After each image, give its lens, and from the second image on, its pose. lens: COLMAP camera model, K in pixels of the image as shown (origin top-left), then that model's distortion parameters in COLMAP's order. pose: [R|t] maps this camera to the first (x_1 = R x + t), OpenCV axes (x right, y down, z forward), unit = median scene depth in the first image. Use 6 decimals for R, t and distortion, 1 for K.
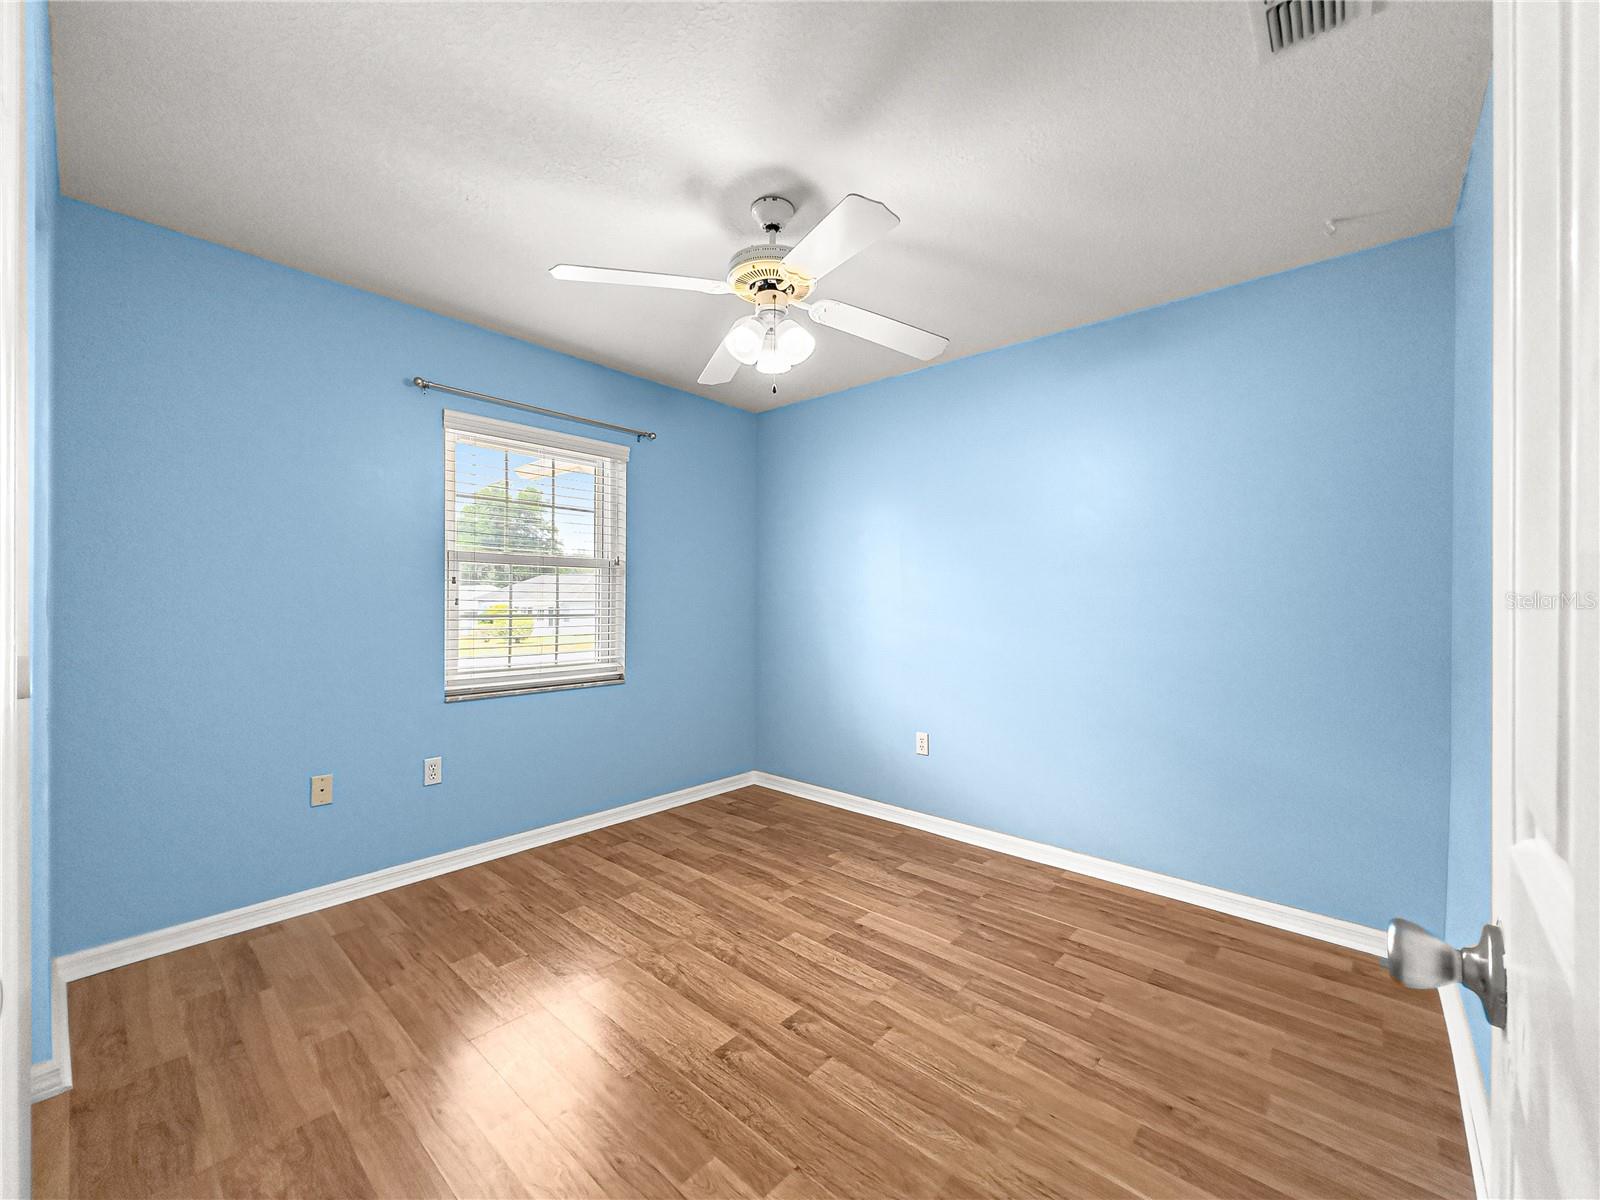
lens RADIAL K [[639.7, 0, 801.1], [0, 639.7, 595.4], [0, 0, 1]] dist [0.000848, 0.000204]
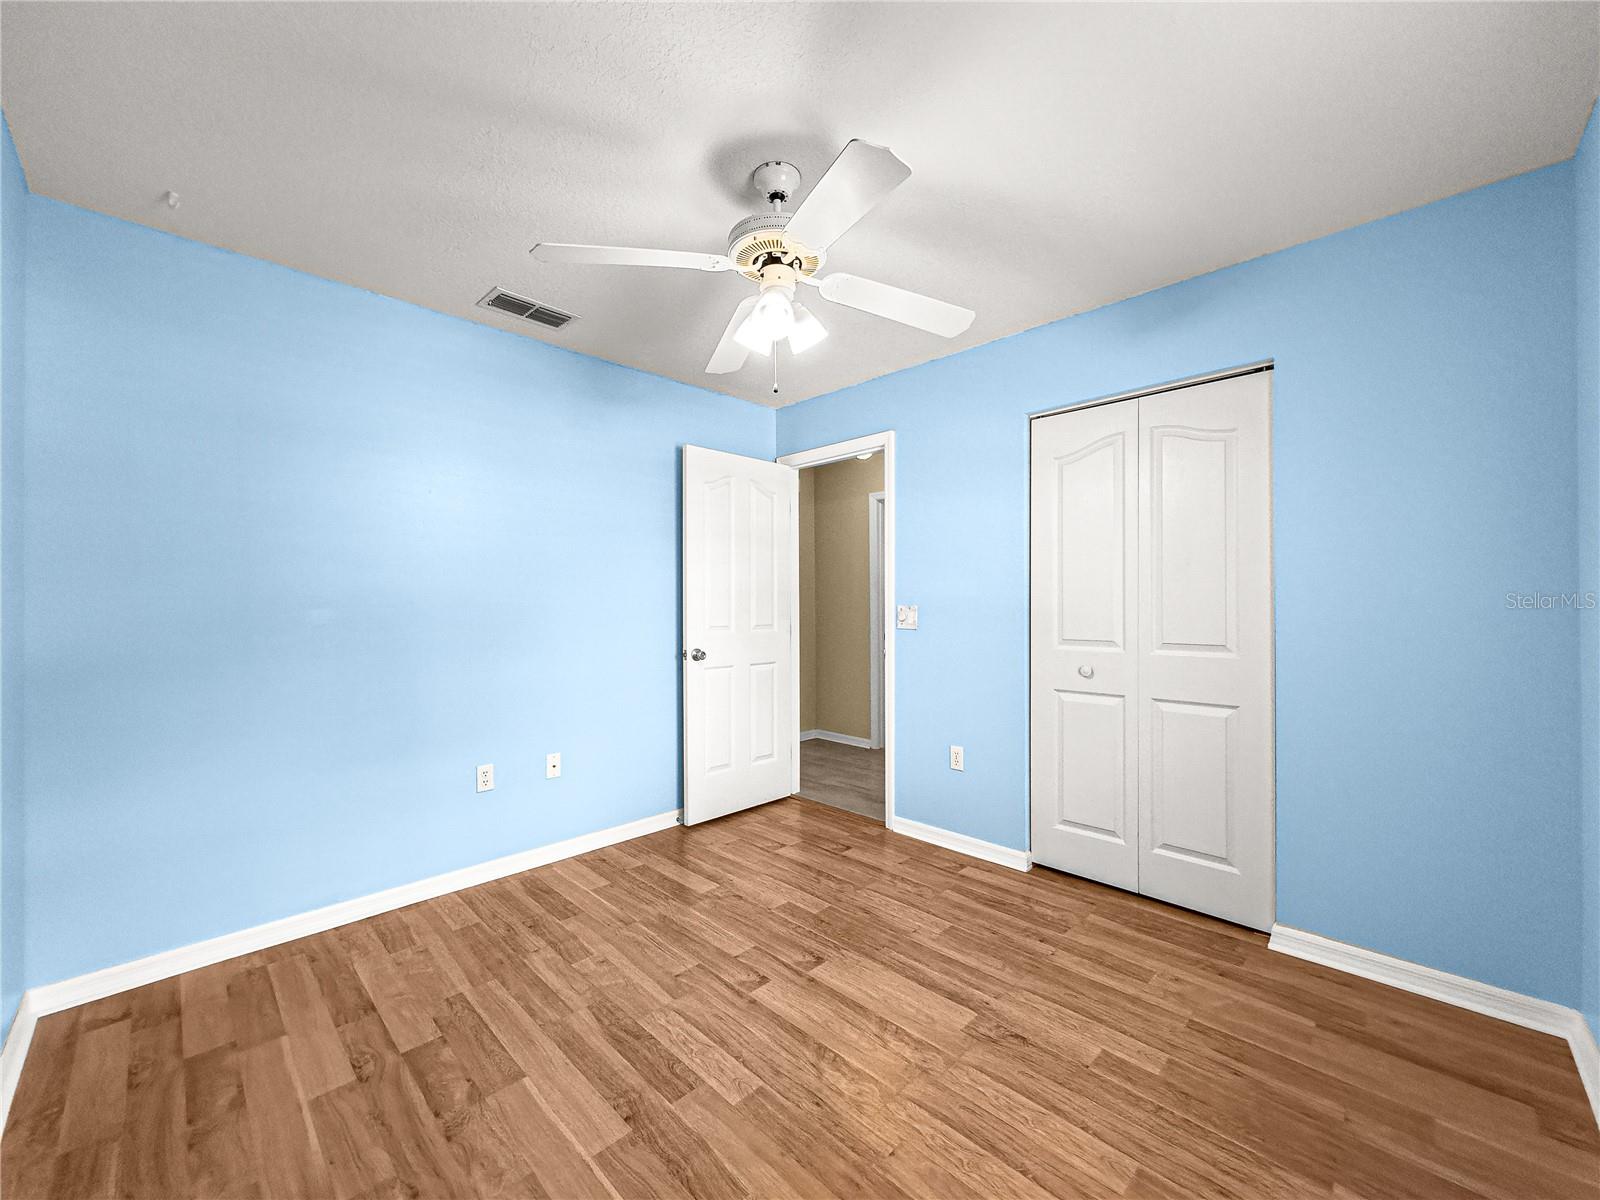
lens RADIAL K [[639.7, 0, 801.1], [0, 639.7, 595.4], [0, 0, 1]] dist [0.000848, 0.000204]
pose [[-0.998463, -0.002866, 0.055341, -0.137925], [-0.004113, 0.999740, -0.022447, 0.012688], [-0.055262, -0.022640, -0.998215, 2.015460]]
